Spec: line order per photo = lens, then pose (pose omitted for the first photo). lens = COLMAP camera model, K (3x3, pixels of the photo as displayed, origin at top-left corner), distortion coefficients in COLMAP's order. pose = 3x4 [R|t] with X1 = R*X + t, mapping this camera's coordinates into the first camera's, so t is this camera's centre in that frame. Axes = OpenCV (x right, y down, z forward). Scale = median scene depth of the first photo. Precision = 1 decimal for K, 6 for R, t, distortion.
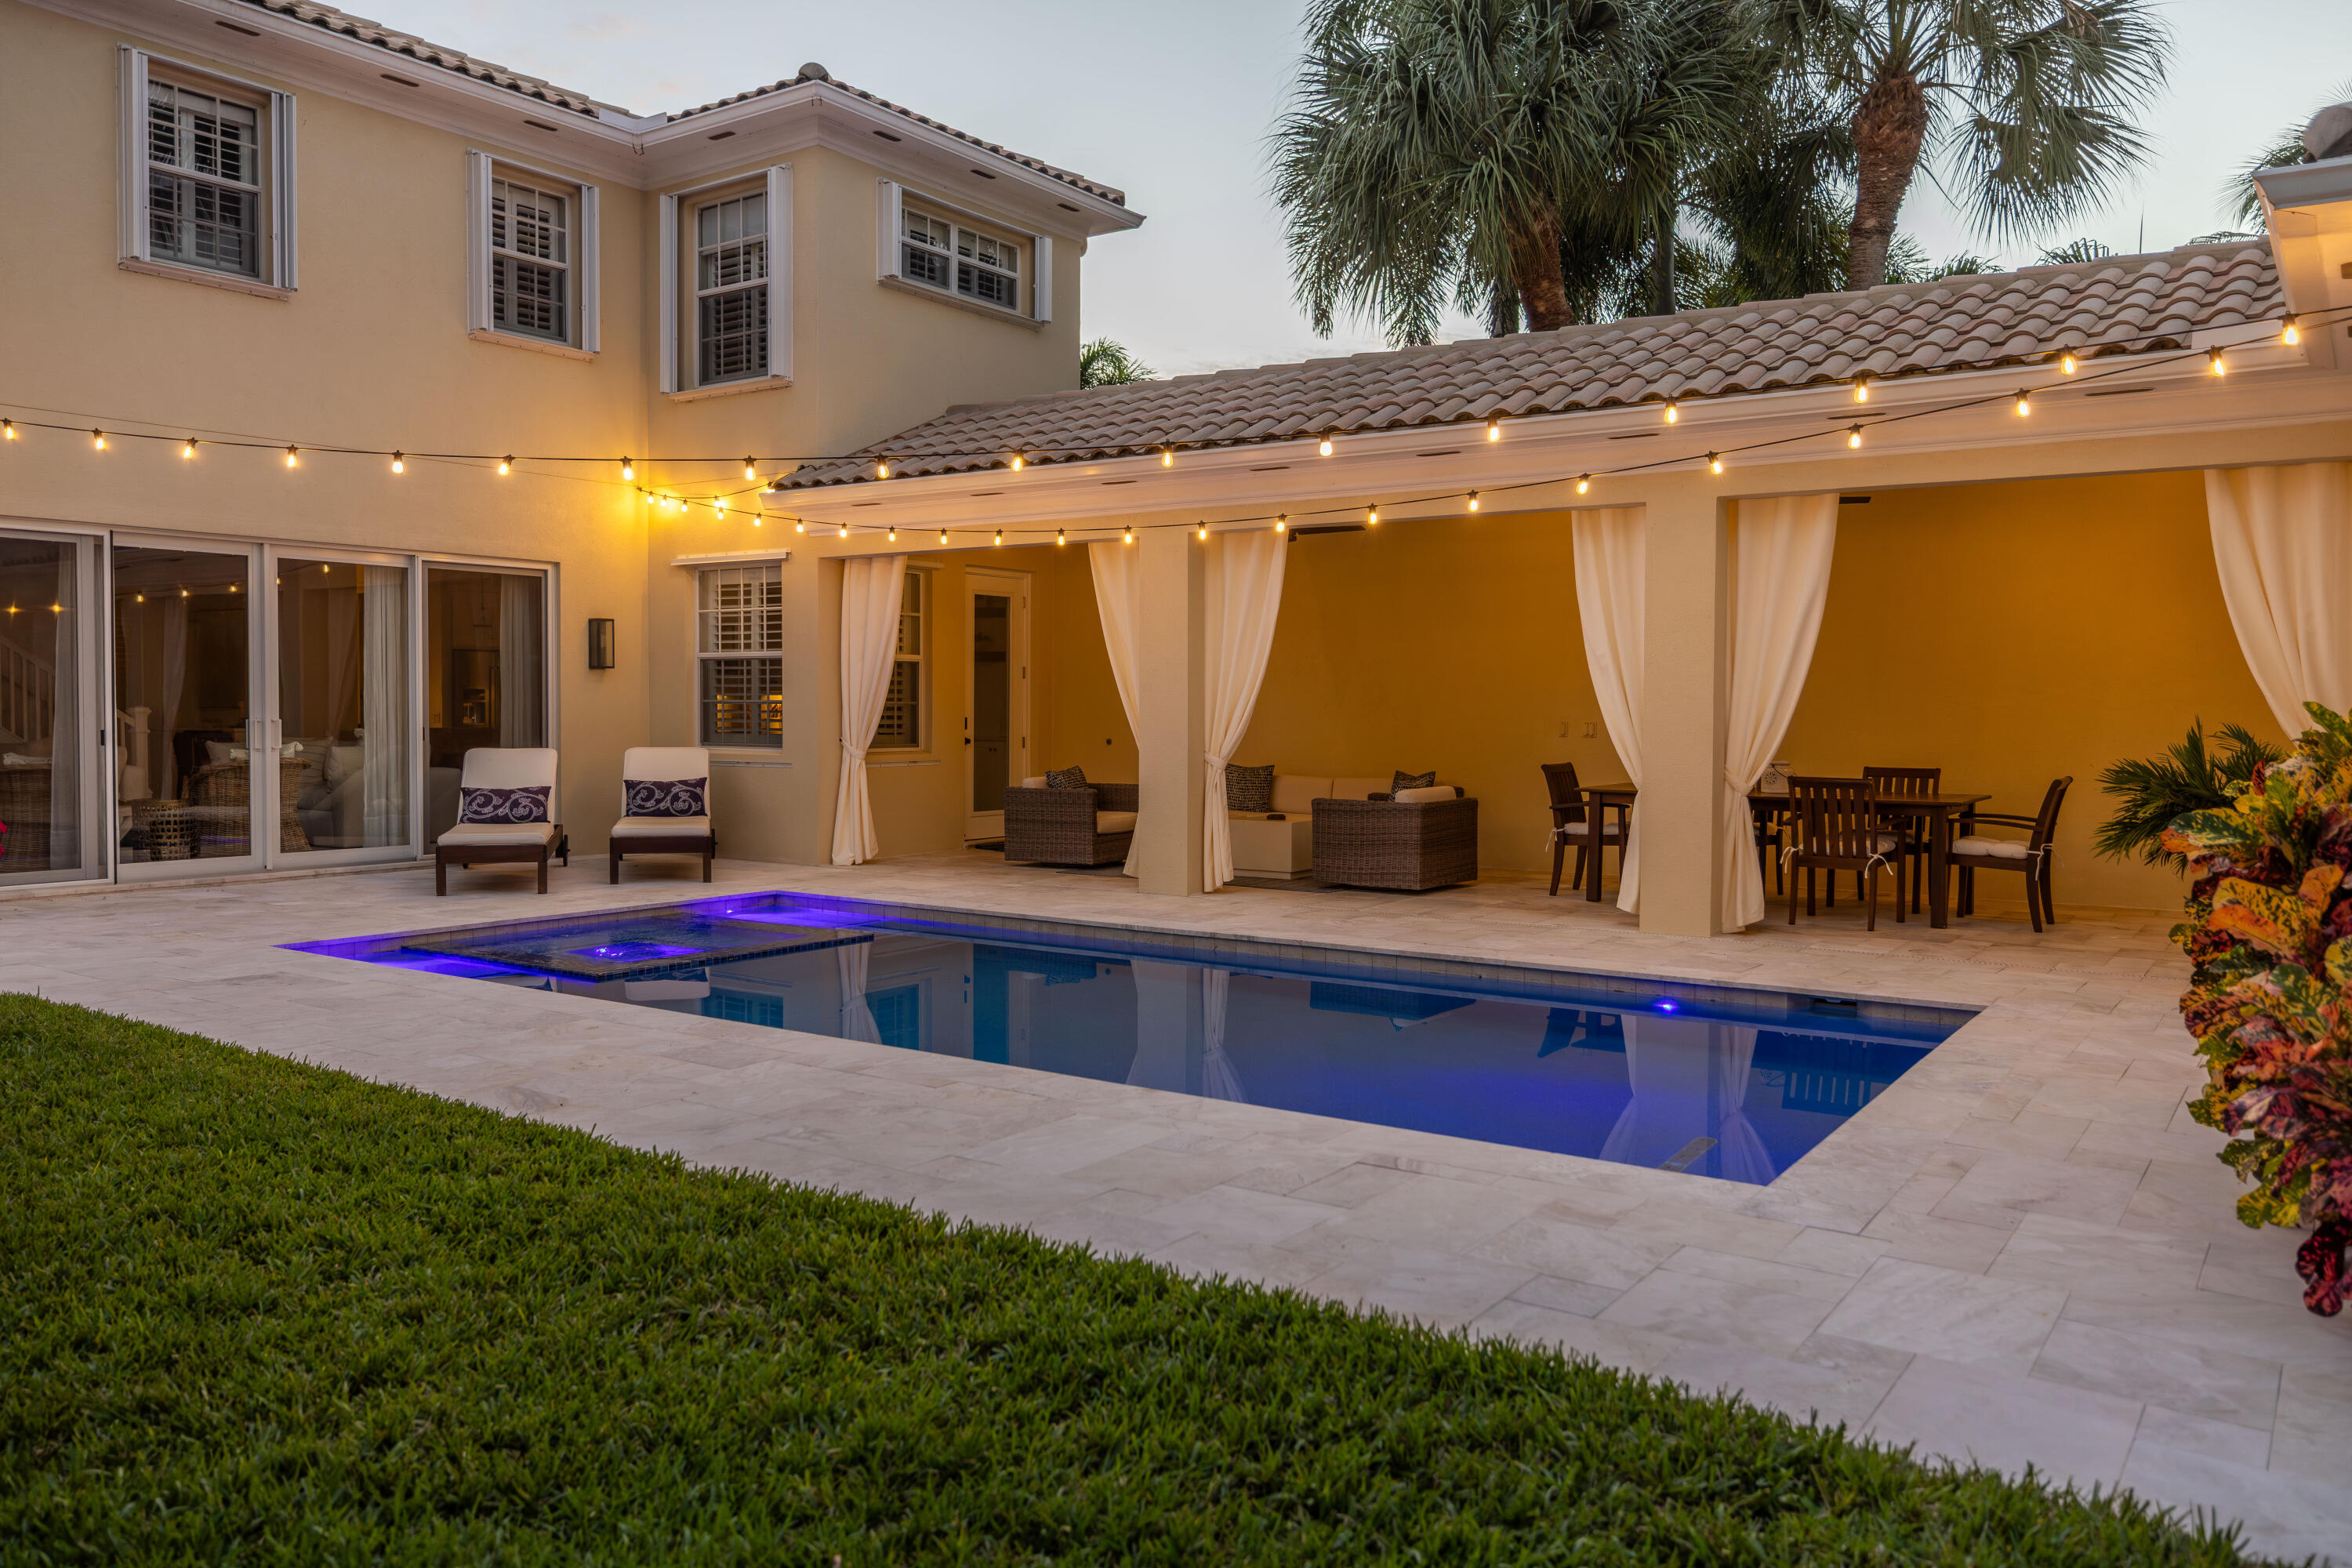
lens RADIAL K [[1728.3, 0, 1167.3], [0, 1728.3, 775.2], [0, 0, 1]] dist [-0.002499, 0.003063]
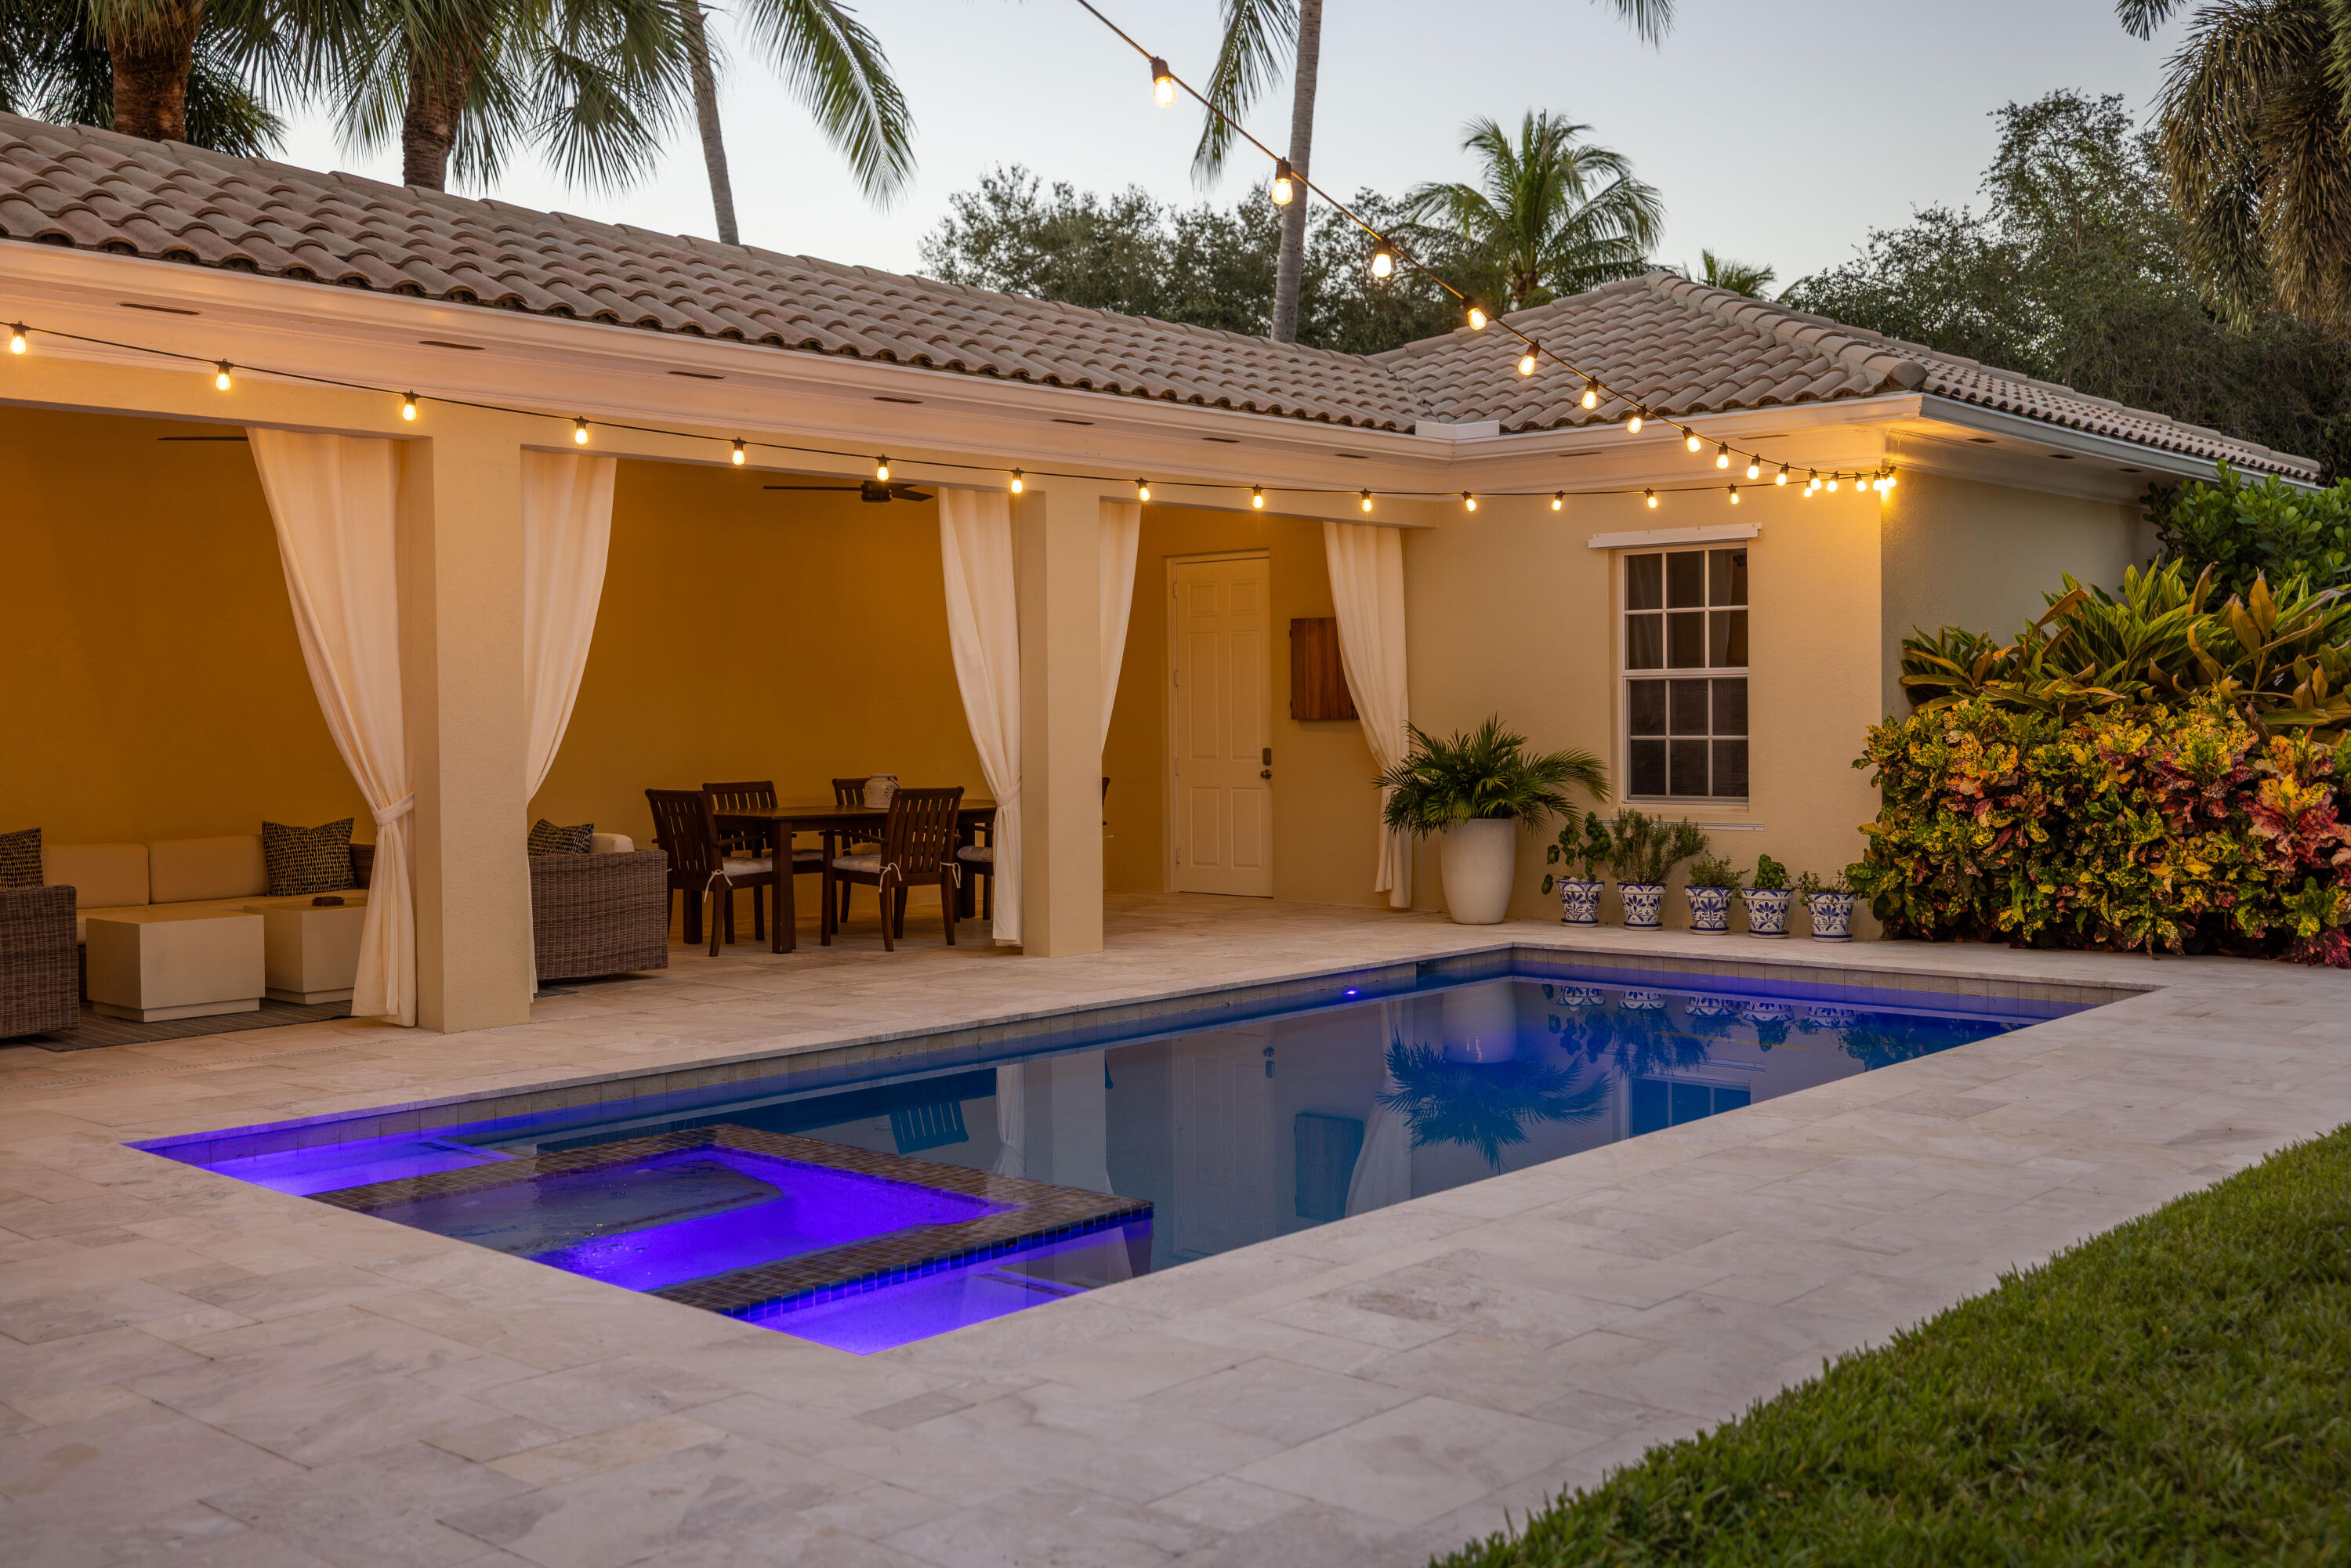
lens RADIAL K [[2266.6, 0, 1162.0], [0, 2266.6, 770.6], [0, 0, 1]] dist [0.004633, -0.003199]
pose [[0.125756, -0.031602, 0.991558, -0.691445], [0.050915, 0.998381, 0.025362, -0.027310], [-0.990754, 0.047296, 0.127162, 0.593743]]
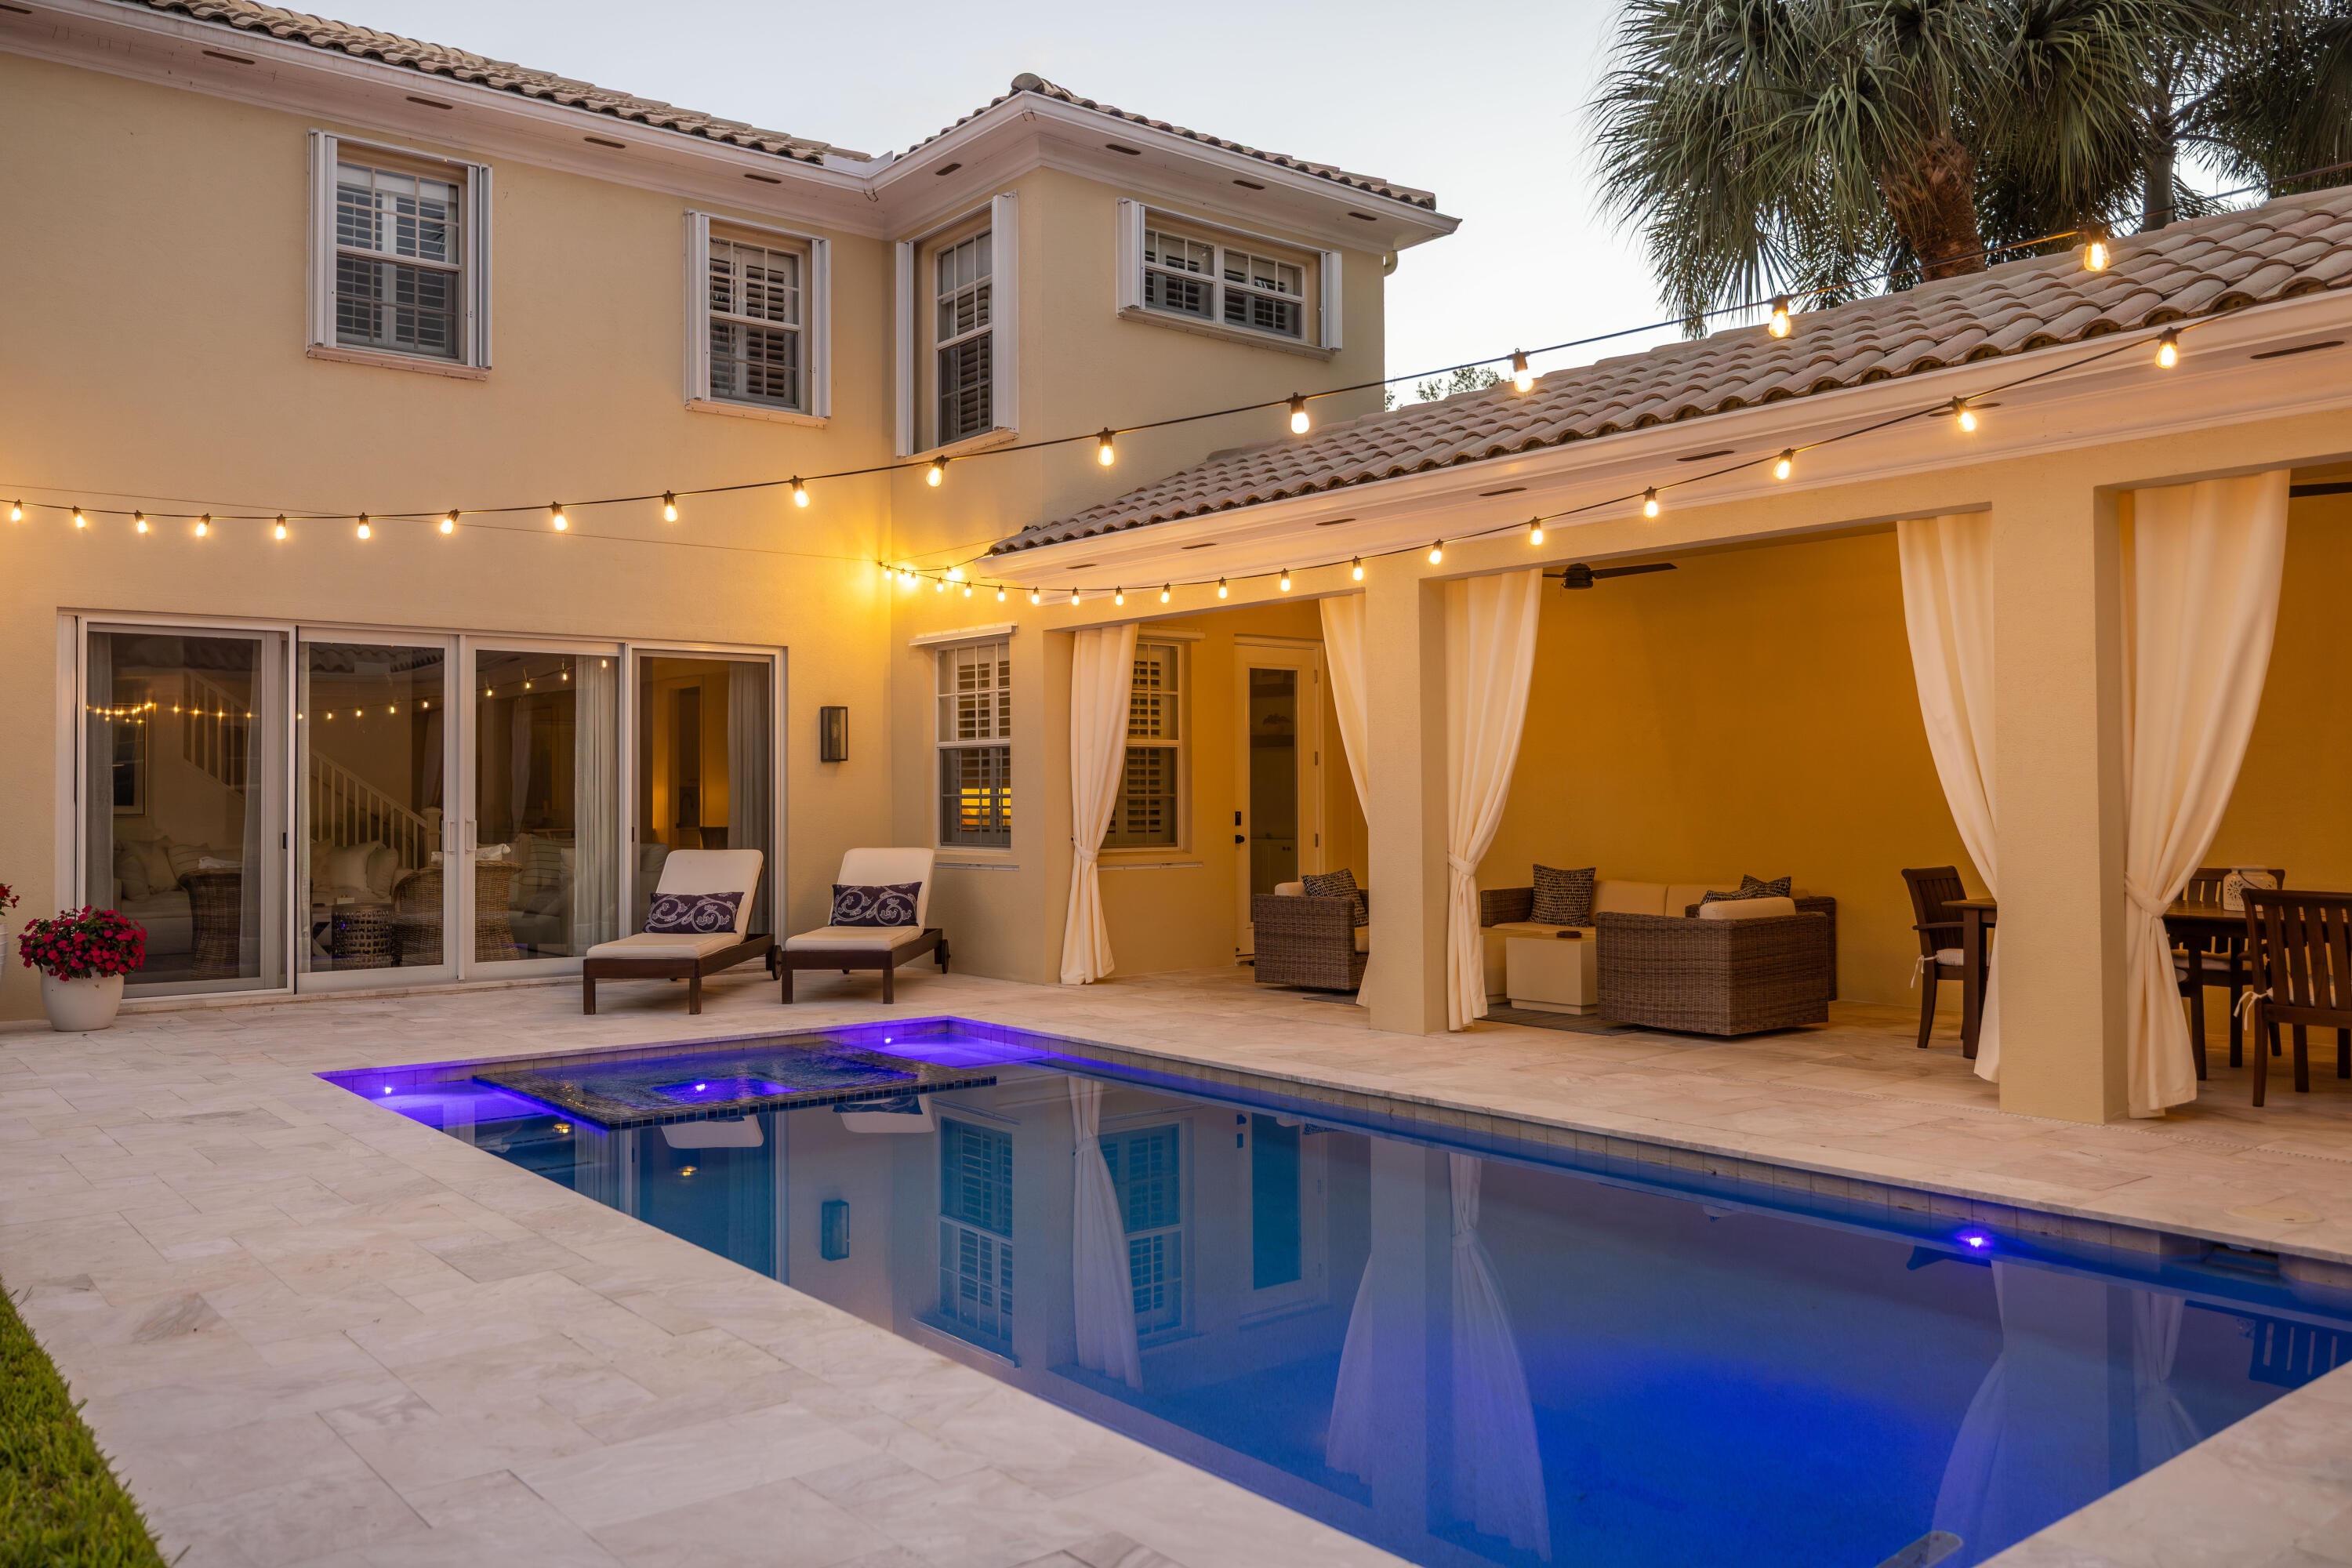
lens RADIAL K [[1819.7, 0, 1164.2], [0, 1819.7, 776.7], [0, 0, 1]] dist [-0.001963, 0.001967]
pose [[0.958904, -0.013993, -0.283385, 0.120892], [-0.000808, 0.998644, -0.052046, -0.004345], [0.283729, 0.050136, 0.957593, 0.145687]]
